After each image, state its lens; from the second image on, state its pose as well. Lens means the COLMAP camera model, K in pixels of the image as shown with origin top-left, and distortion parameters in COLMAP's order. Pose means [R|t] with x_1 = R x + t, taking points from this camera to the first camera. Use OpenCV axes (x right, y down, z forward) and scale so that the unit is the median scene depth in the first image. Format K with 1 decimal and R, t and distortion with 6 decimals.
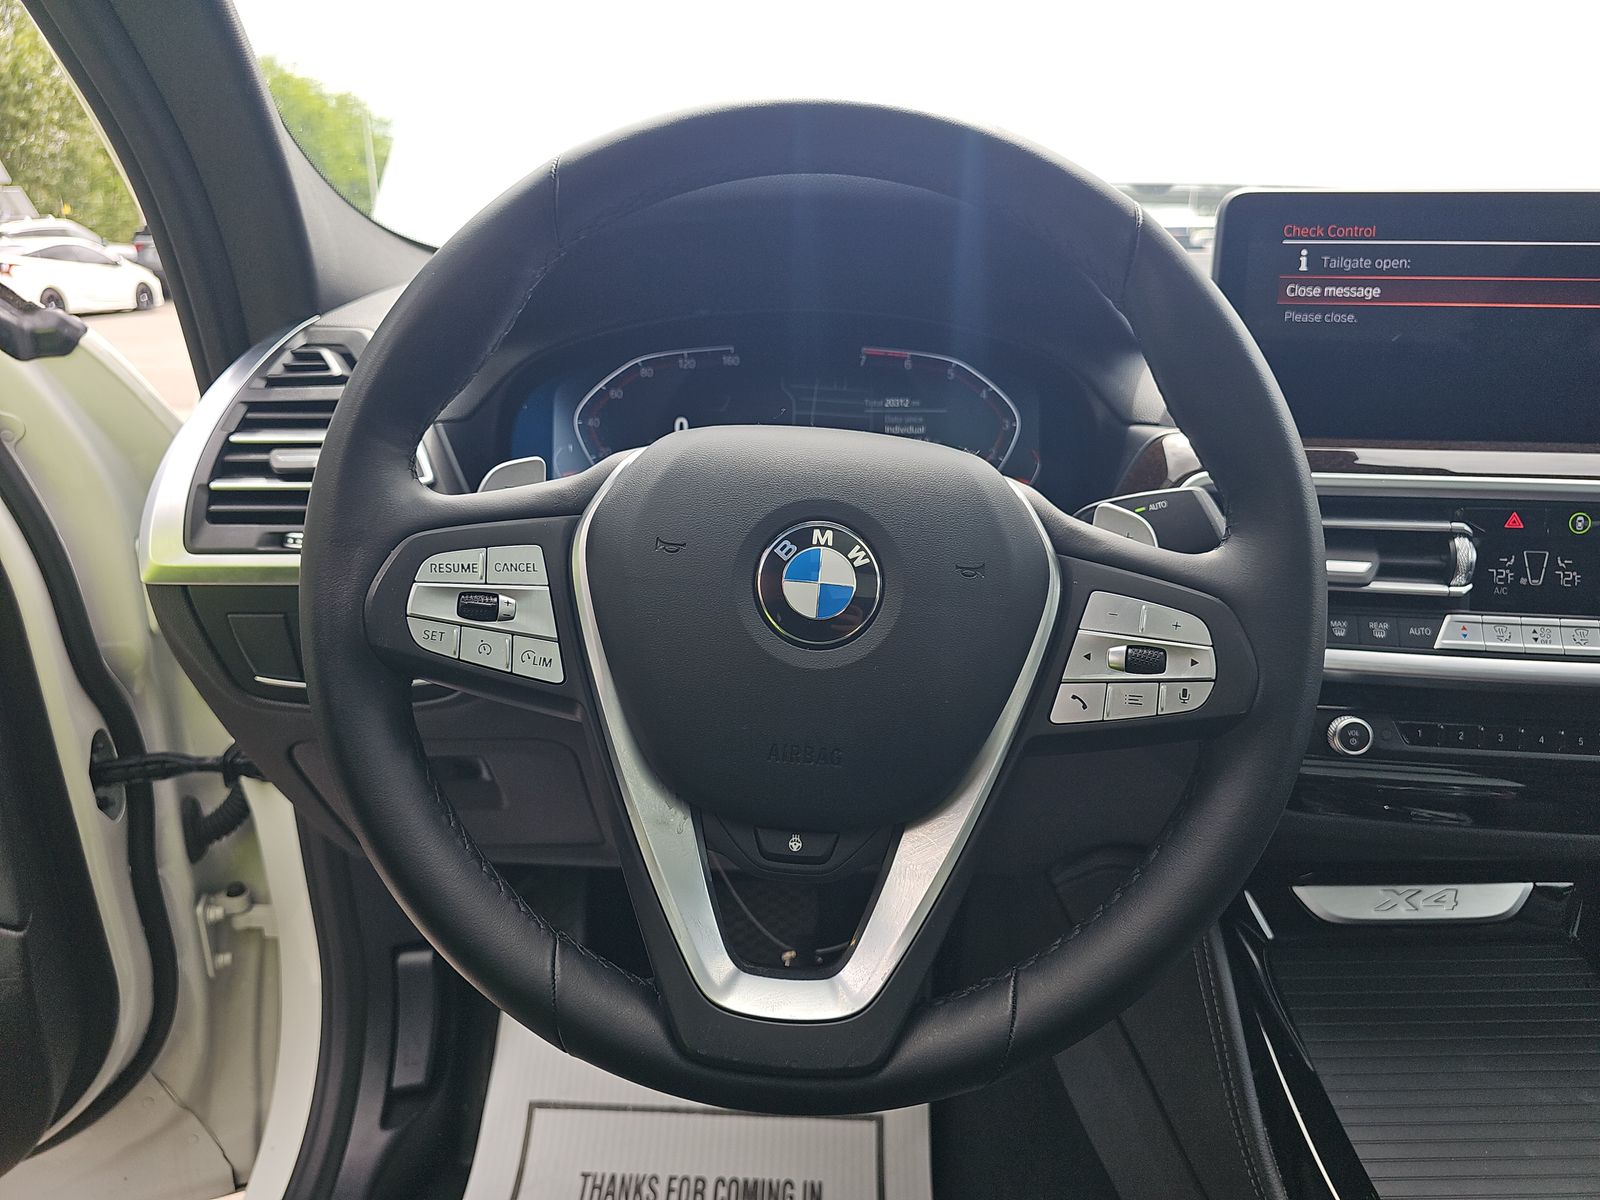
lens RADIAL K [[1079.2, 0, 800.0], [0, 1079.2, 600.0], [0, 0, 1]] dist [0.003393, -0.000067]
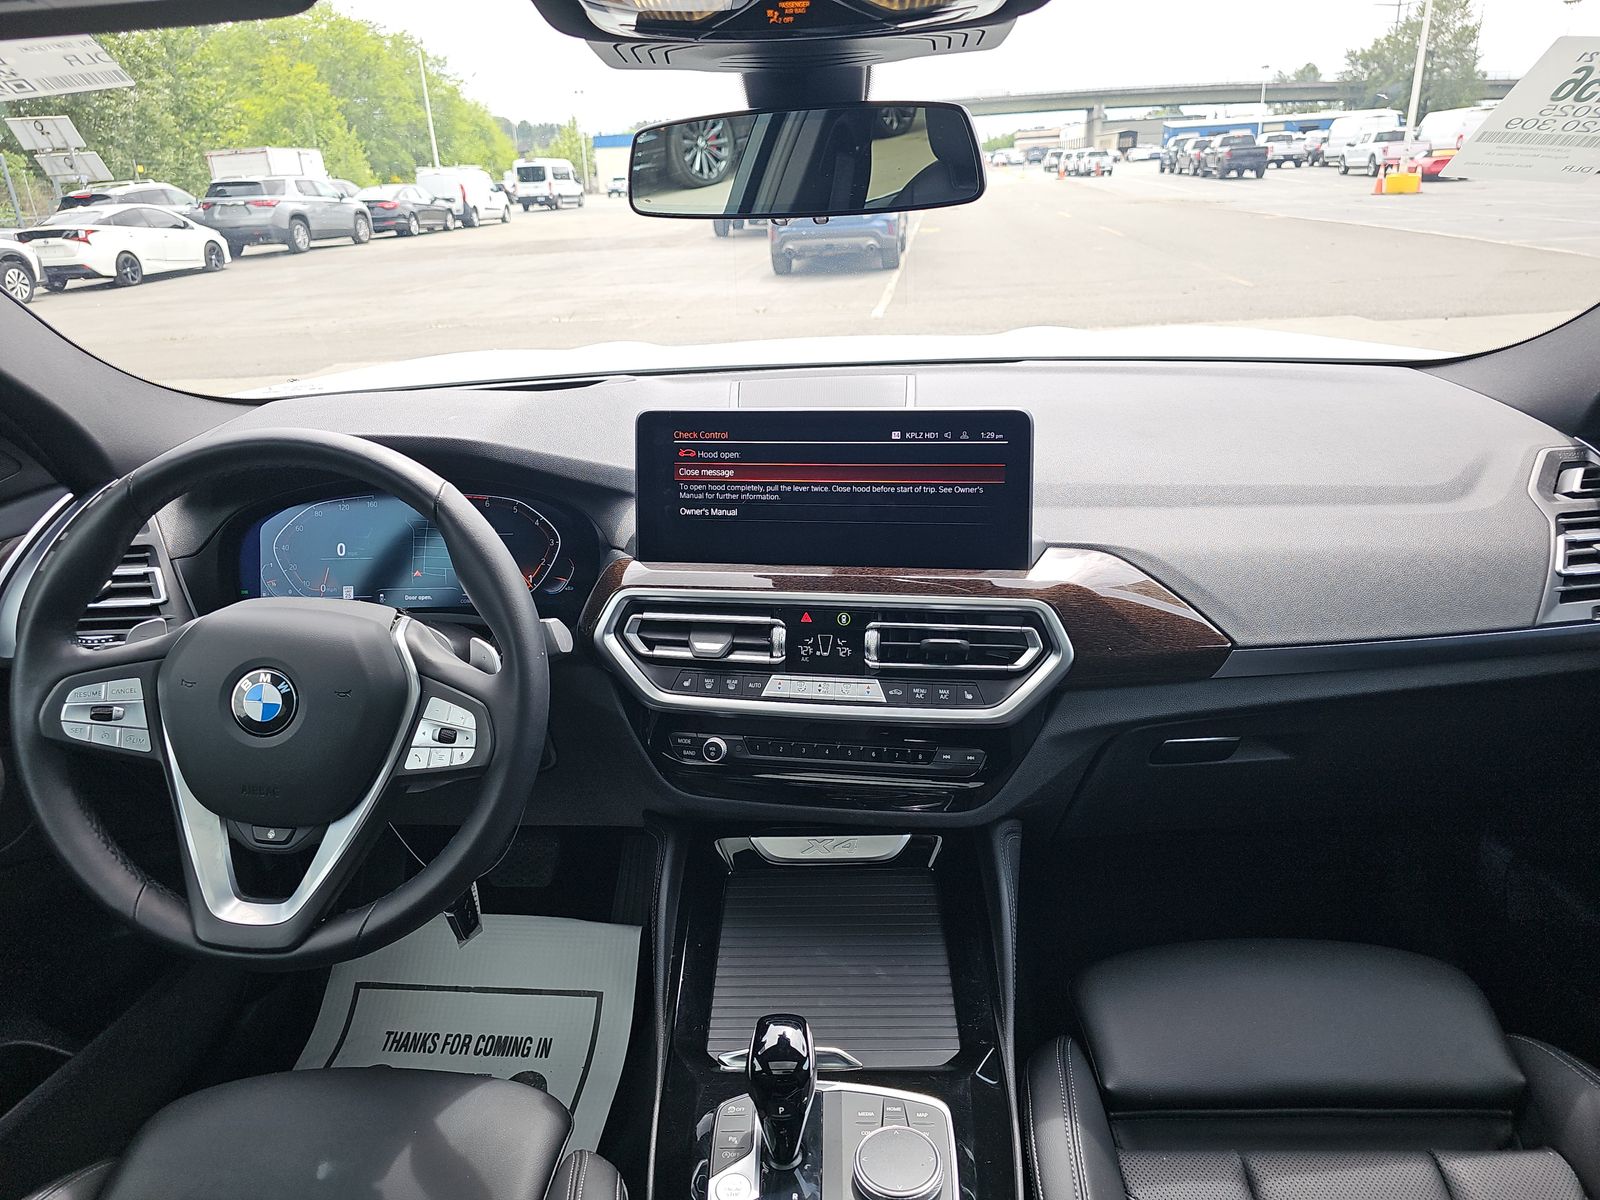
lens RADIAL K [[1066.2, 0, 800.4], [0, 1066.2, 579.3], [0, 0, 1]] dist [0.009307, 0.002551]
pose [[0.997525, -0.022532, -0.066603, 0.751727], [0.026235, 0.998127, 0.055269, -0.214143], [0.065233, -0.056880, 0.996248, -0.560135]]
